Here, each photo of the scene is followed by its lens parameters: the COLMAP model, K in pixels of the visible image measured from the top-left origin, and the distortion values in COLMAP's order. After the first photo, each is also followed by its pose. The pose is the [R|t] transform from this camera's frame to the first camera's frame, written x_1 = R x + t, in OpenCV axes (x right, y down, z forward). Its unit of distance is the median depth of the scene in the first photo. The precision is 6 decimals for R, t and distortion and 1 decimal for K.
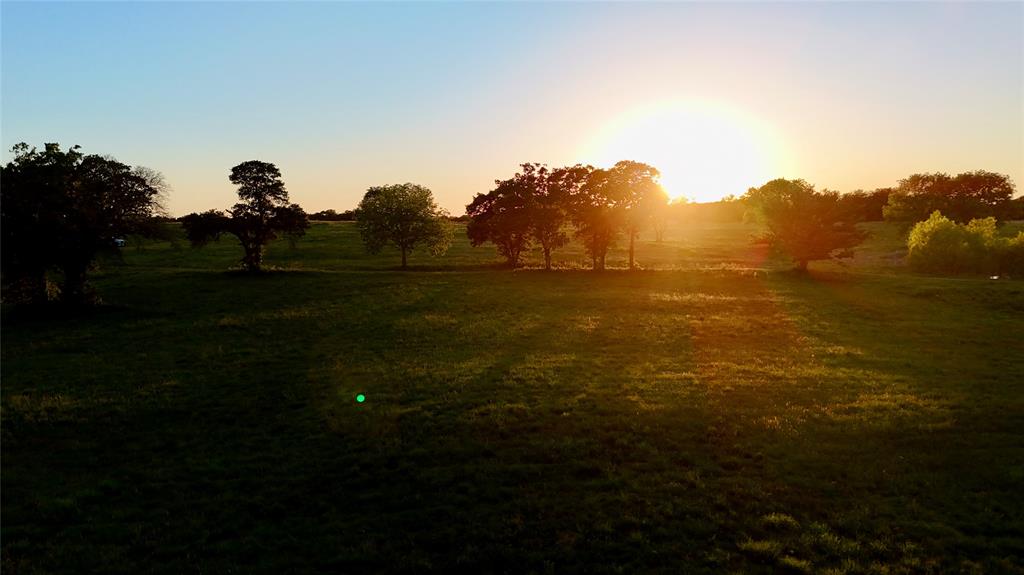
lens RADIAL K [[720.6, 0, 512.4], [0, 720.6, 288.6], [0, 0, 1]] dist [0.025200, -0.003698]
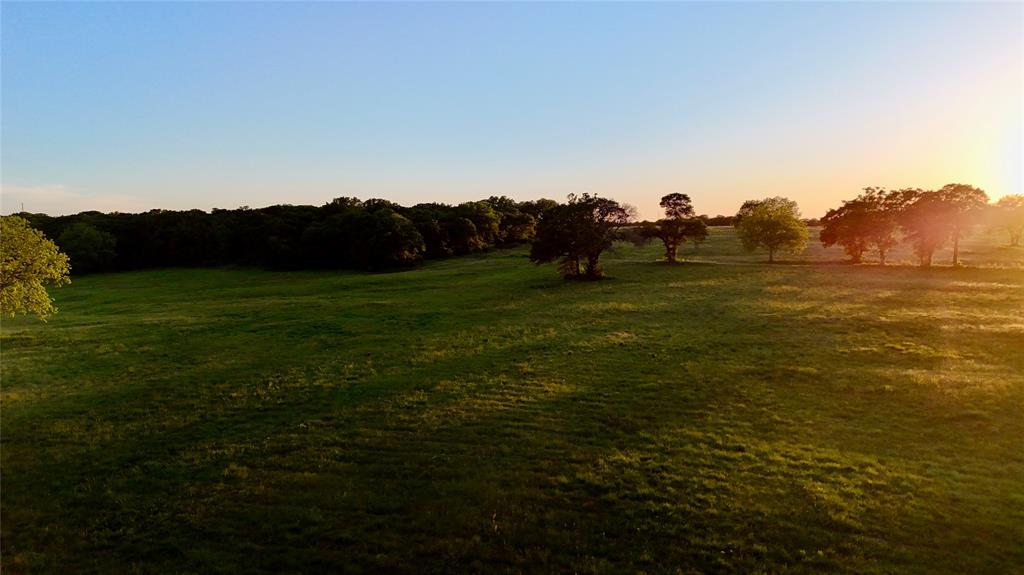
lens RADIAL K [[720.6, 0, 511.7], [0, 720.6, 289.2], [0, 0, 1]] dist [0.025200, -0.003698]
pose [[0.880842, 0.037708, -0.471907, 0.082265], [-0.037696, 0.999244, 0.009484, 0.033132], [0.471908, 0.009435, 0.881597, -0.547982]]
